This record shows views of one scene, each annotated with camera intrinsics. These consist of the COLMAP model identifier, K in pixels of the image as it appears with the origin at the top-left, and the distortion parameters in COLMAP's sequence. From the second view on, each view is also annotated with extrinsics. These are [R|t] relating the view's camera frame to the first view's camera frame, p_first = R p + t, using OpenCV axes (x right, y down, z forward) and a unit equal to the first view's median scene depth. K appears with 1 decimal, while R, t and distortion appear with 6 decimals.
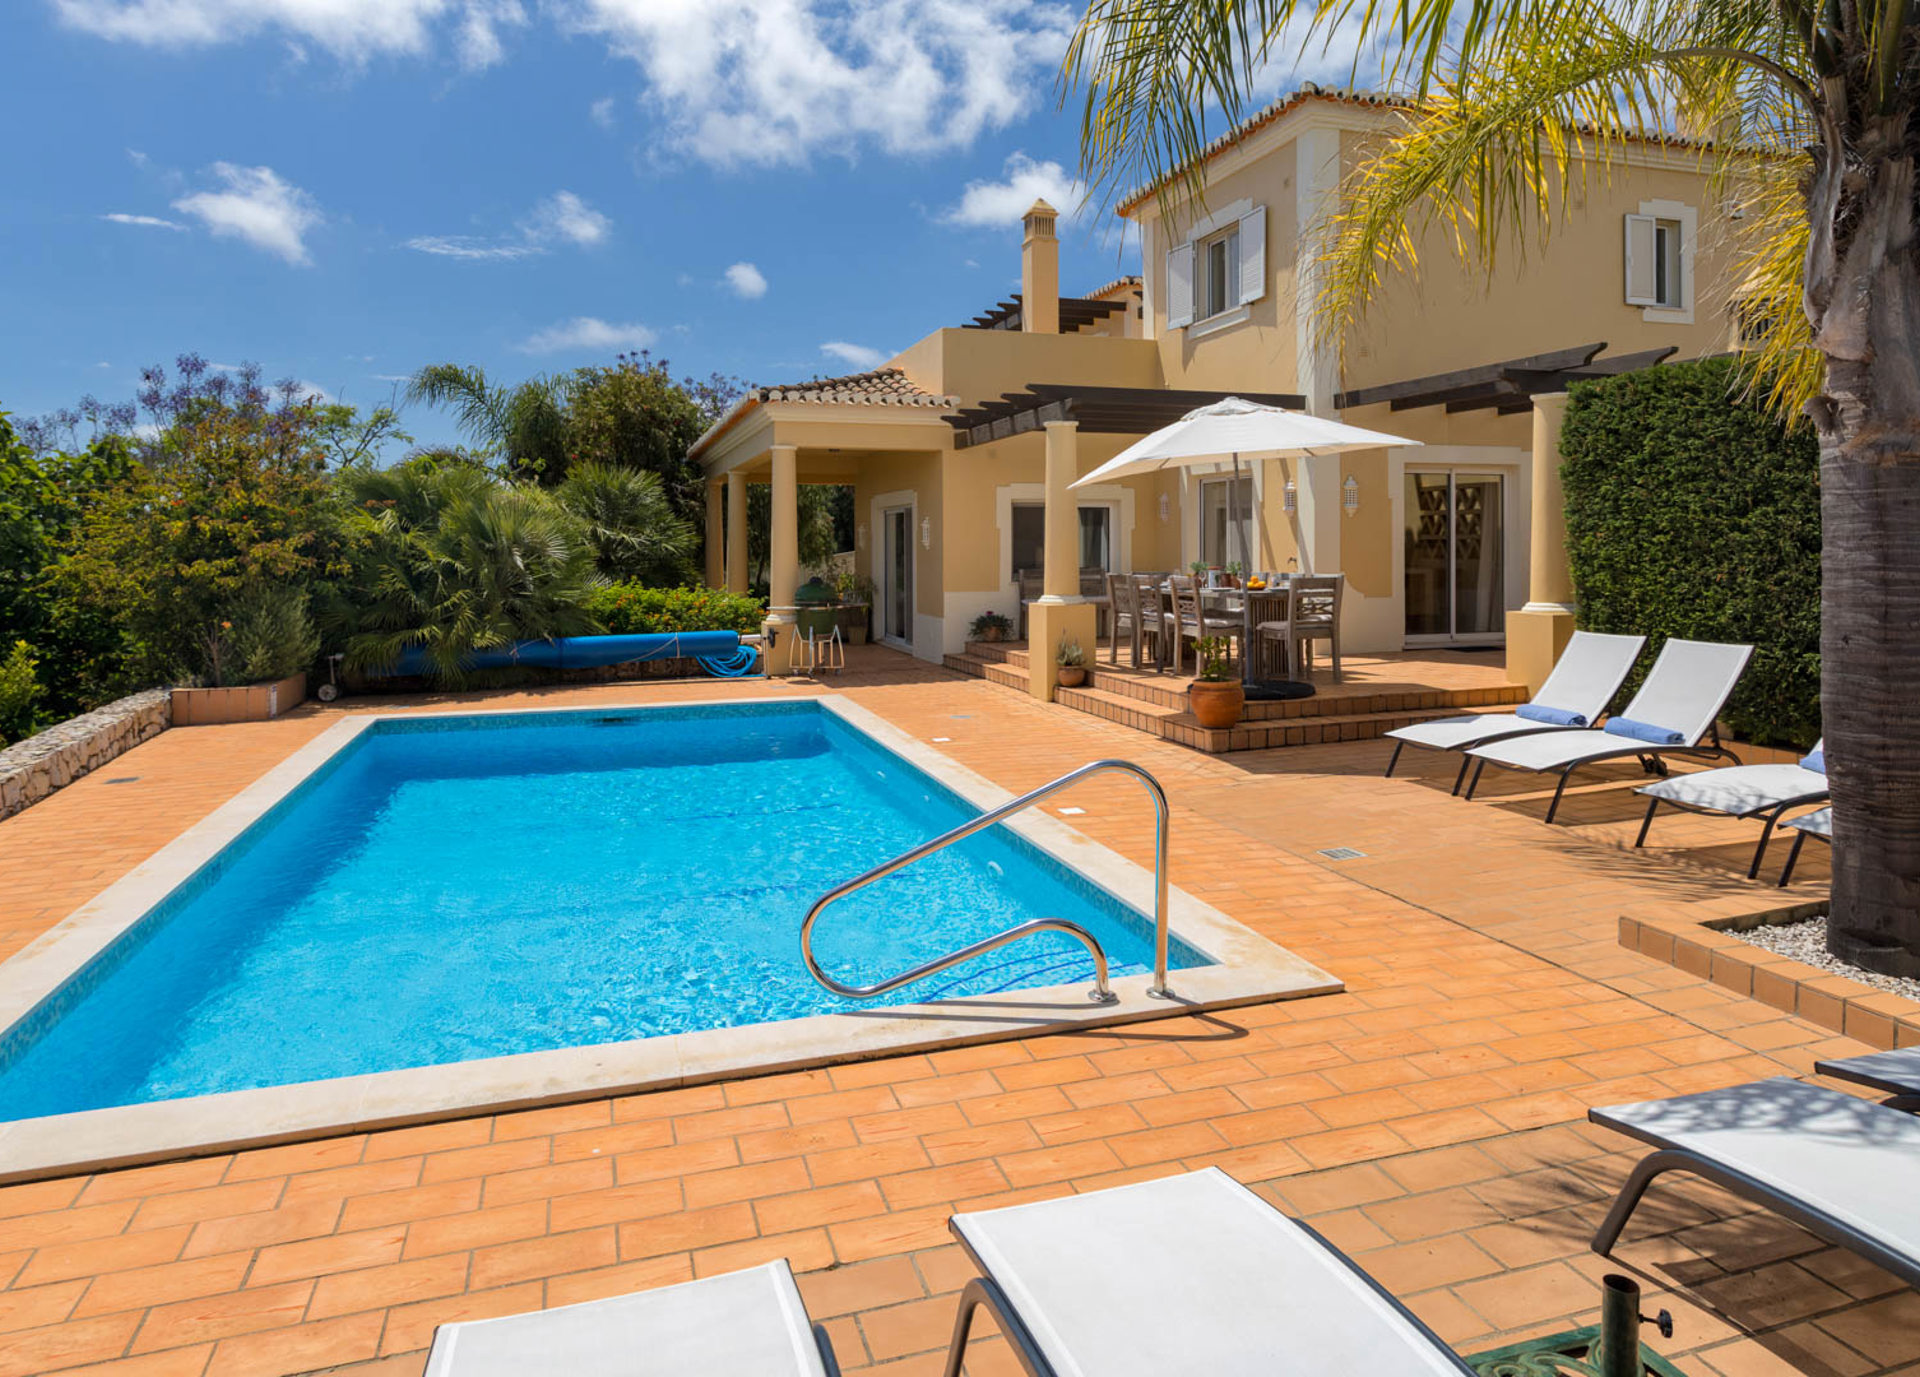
lens RADIAL K [[1202.9, 0, 963.1], [0, 1202.9, 544.8], [0, 0, 1]] dist [-0.005970, -0.000275]
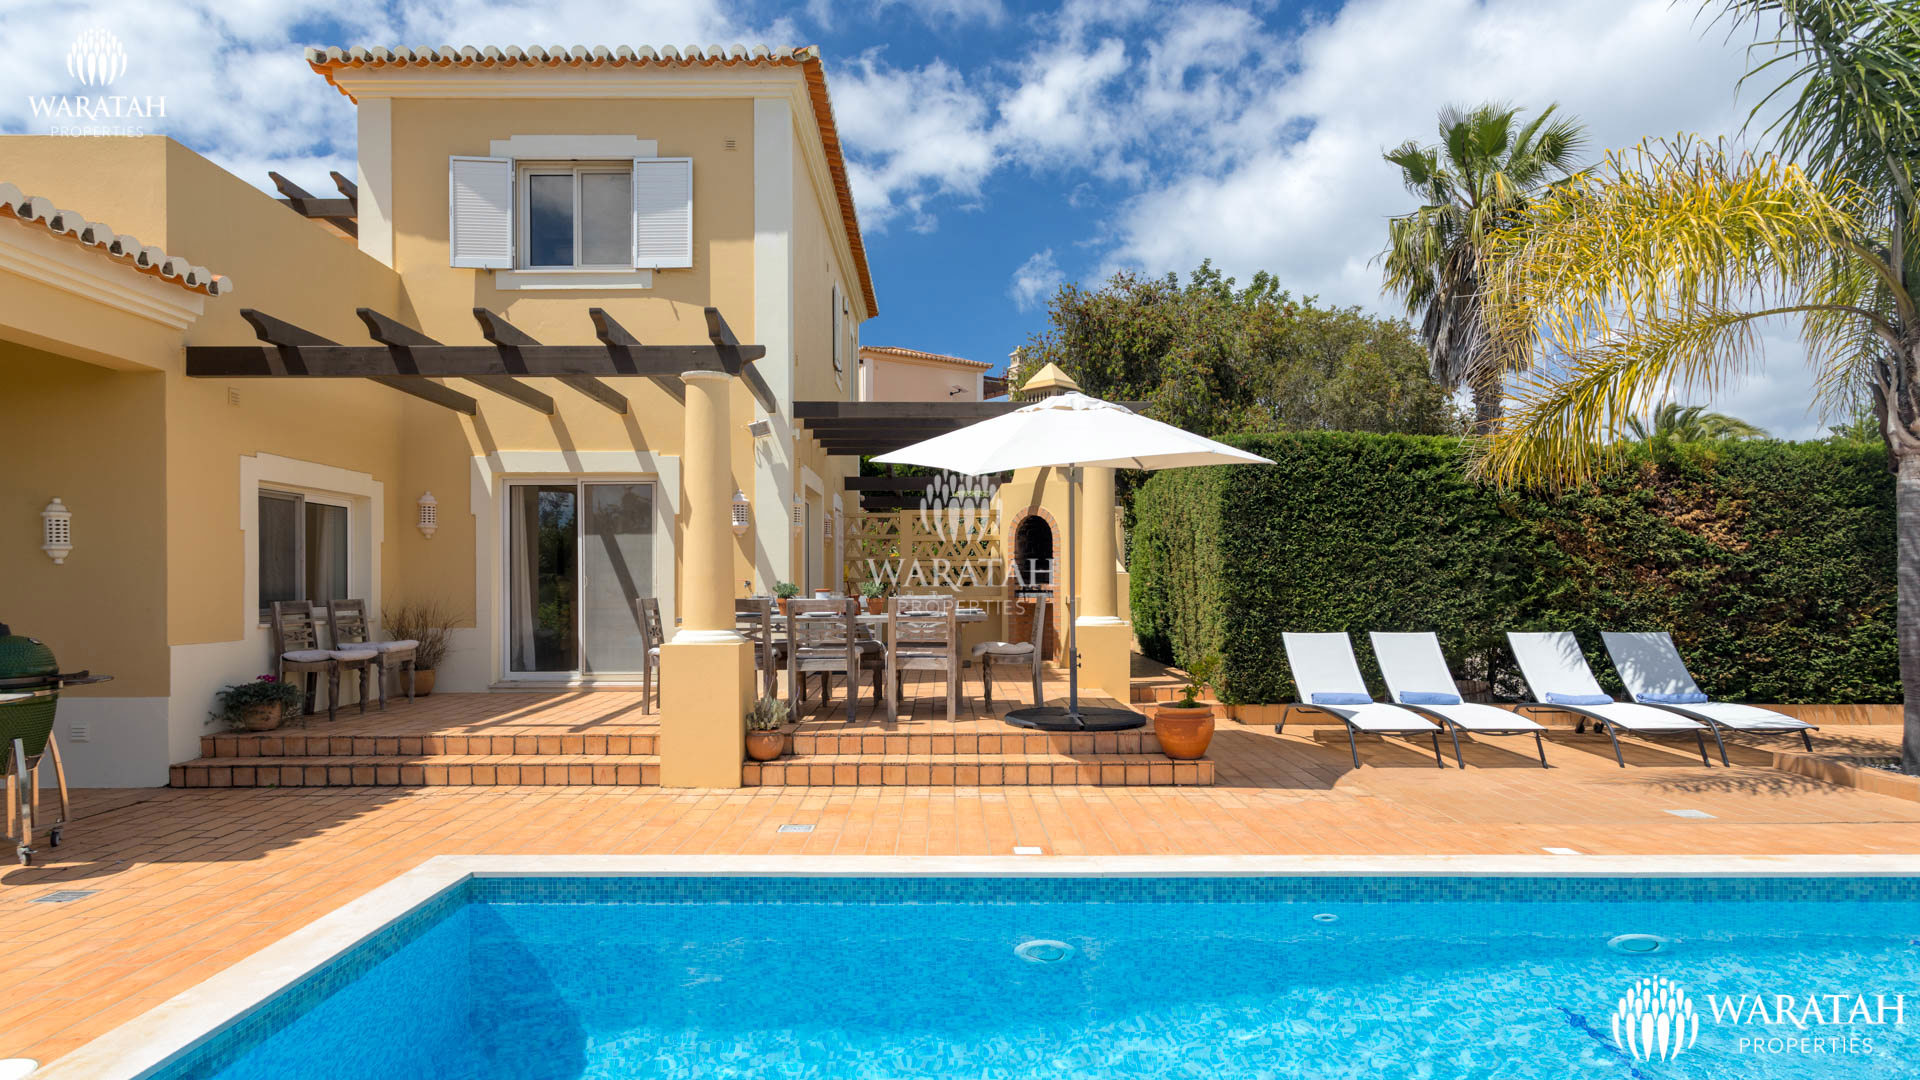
lens RADIAL K [[1054.6, 0, 949.0], [0, 1054.6, 590.3], [0, 0, 1]] dist [0.001797, 0.002343]
pose [[0.304581, 0.001369, 0.952485, -0.402875], [-0.000255, 0.999999, -0.001356, 0.018430], [-0.952486, 0.000170, 0.304581, 0.625237]]
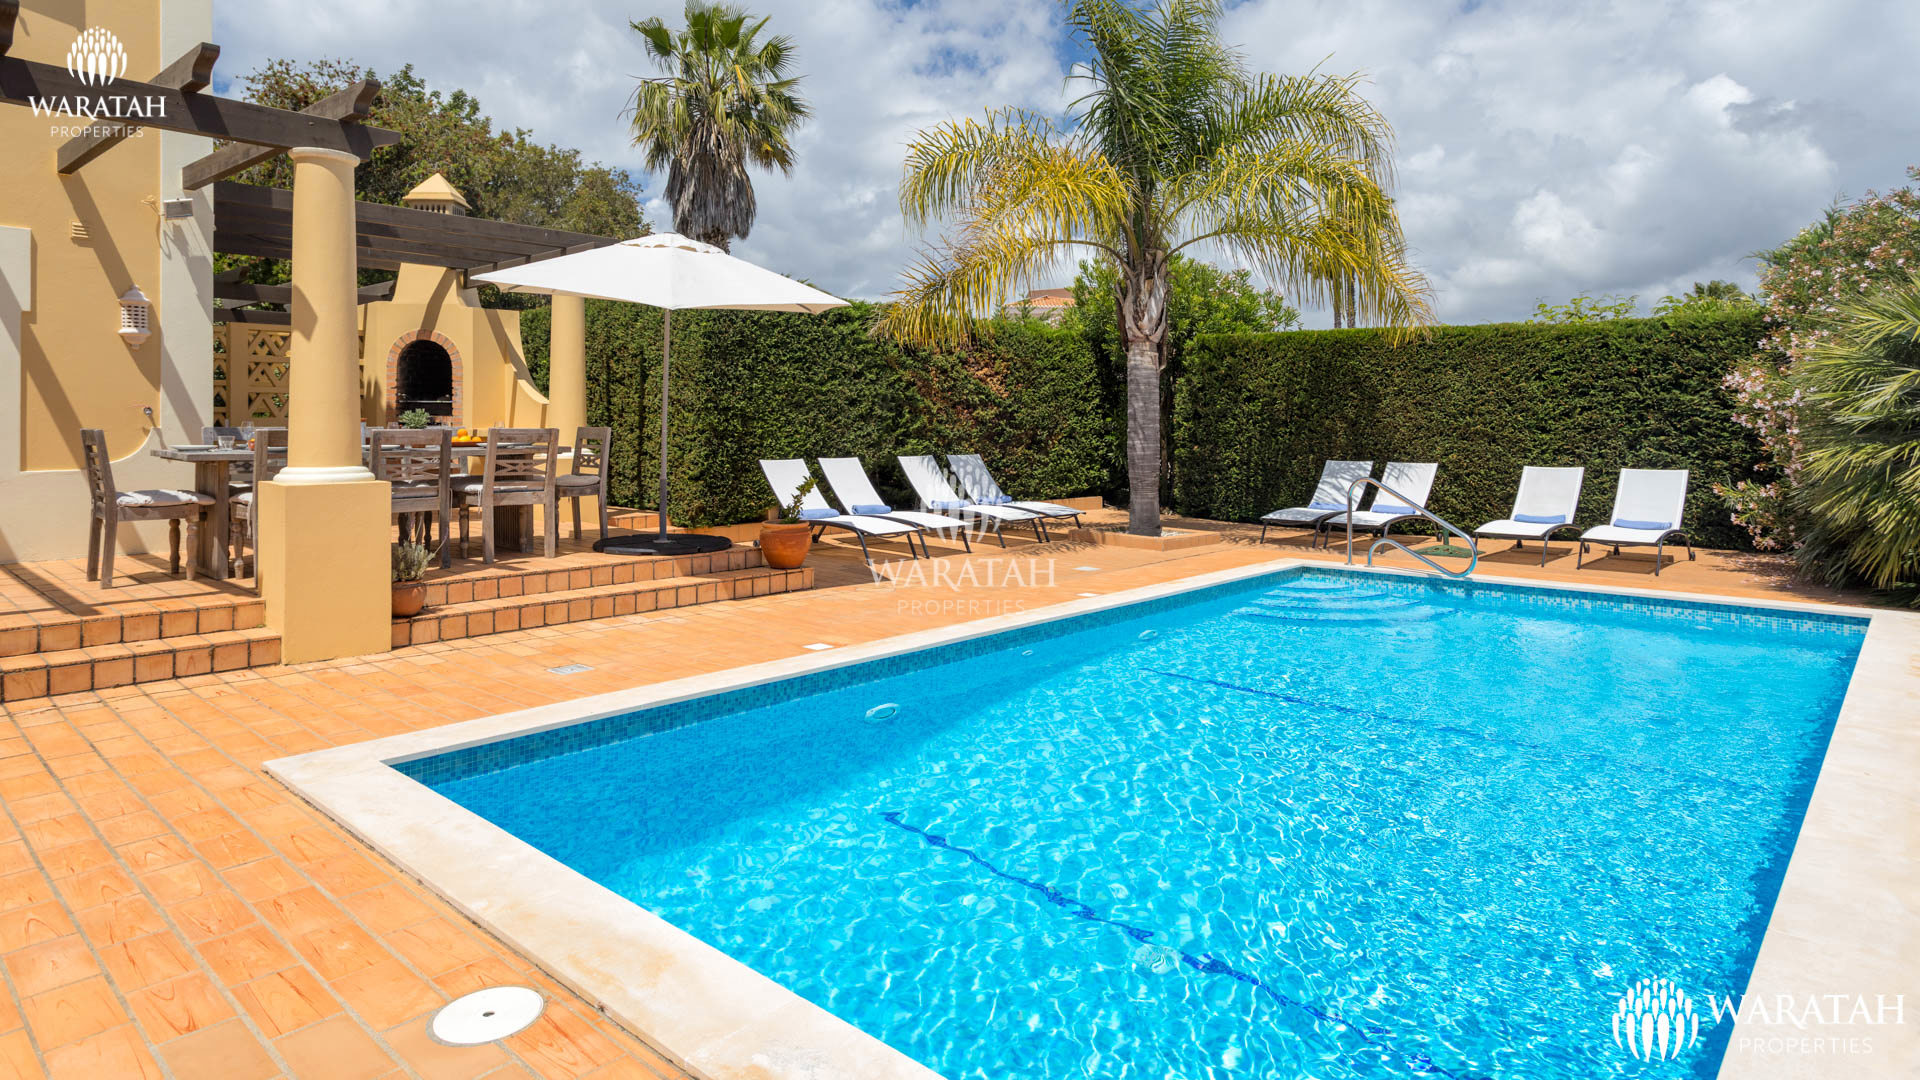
lens RADIAL K [[1080.7, 0, 950.5], [0, 1080.7, 416.7], [0, 0, 1]] dist [0.001447, 0.013412]
pose [[-0.498621, 0.010173, 0.866760, -0.449059], [-0.000987, 0.999924, -0.012304, 0.022614], [-0.866819, -0.006991, -0.498573, 0.906251]]
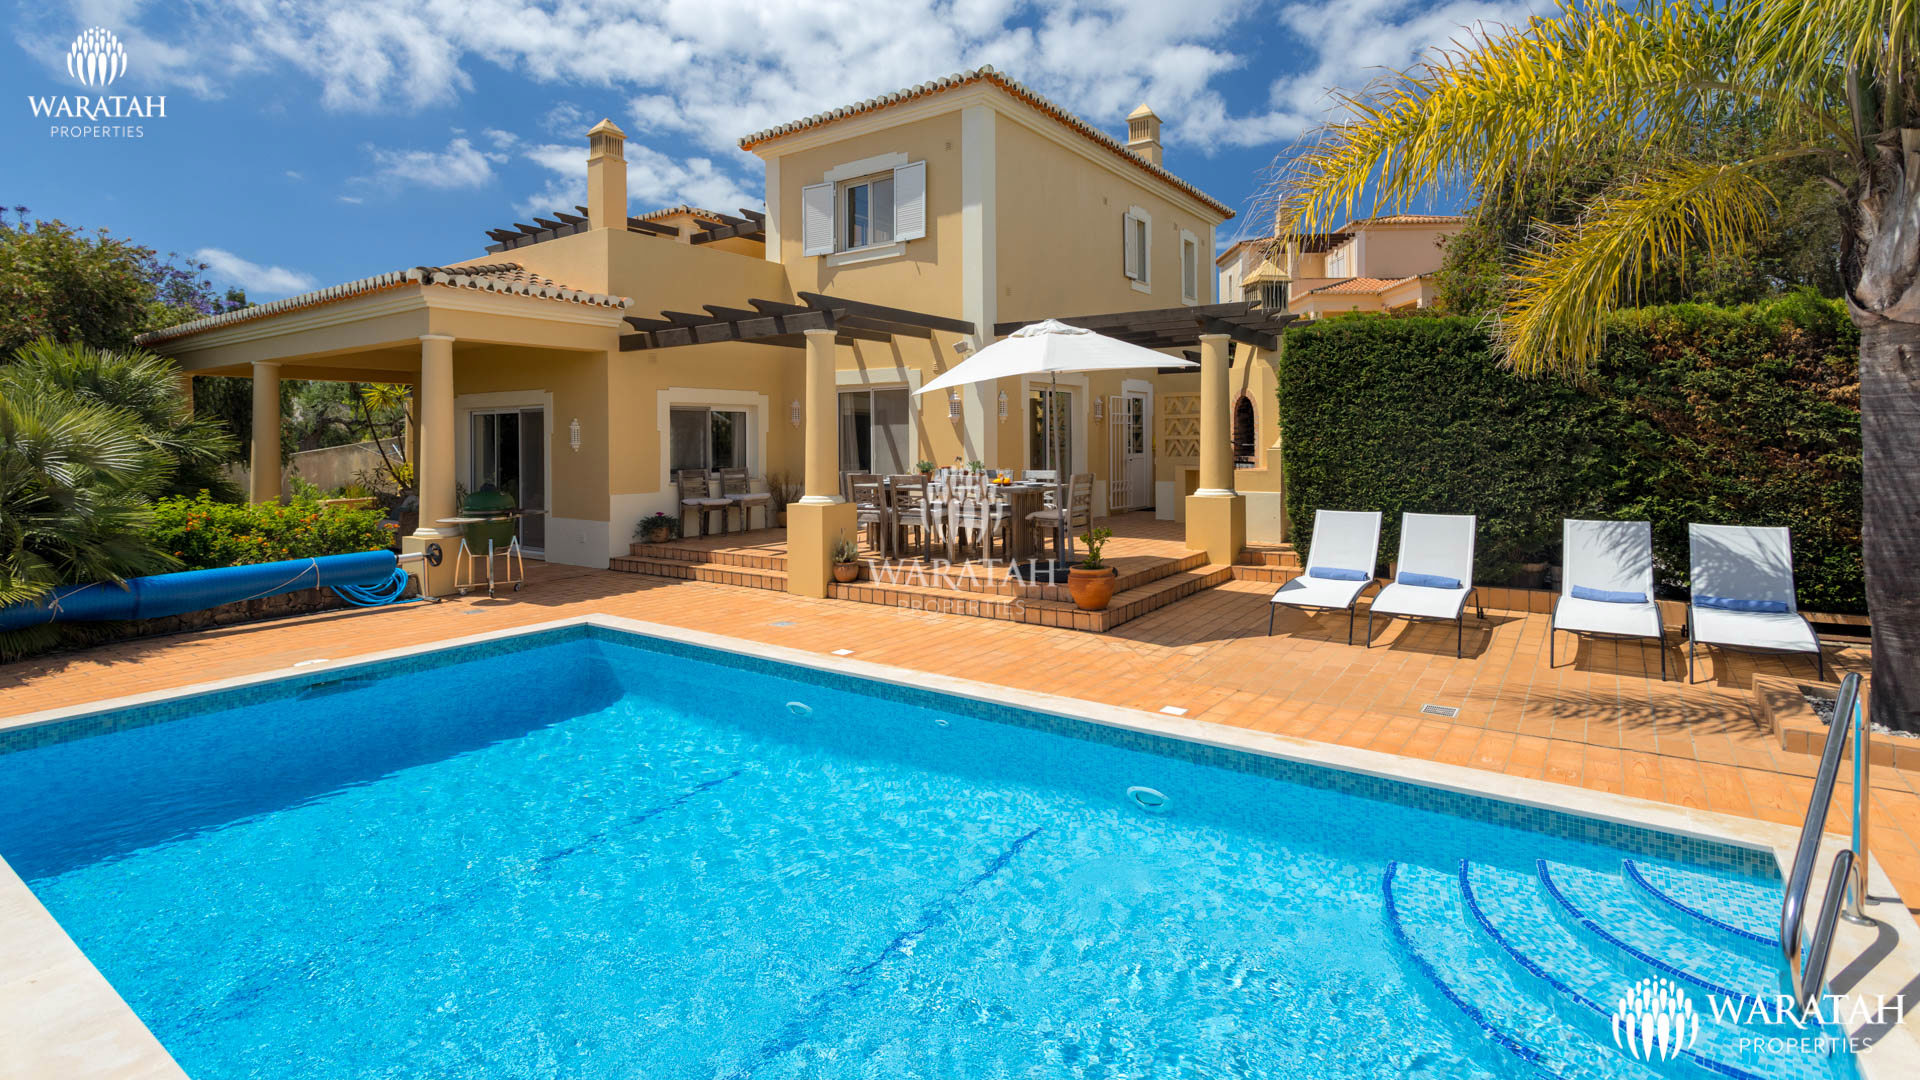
lens RADIAL K [[925.1, 0, 968.5], [0, 925.1, 438.5], [0, 0, 1]] dist [0.000685, 0.000700]
pose [[0.798120, -0.000456, 0.602498, -0.275547], [0.002932, 0.999991, -0.003126, -0.004454], [-0.602491, 0.004262, 0.798114, 0.250625]]
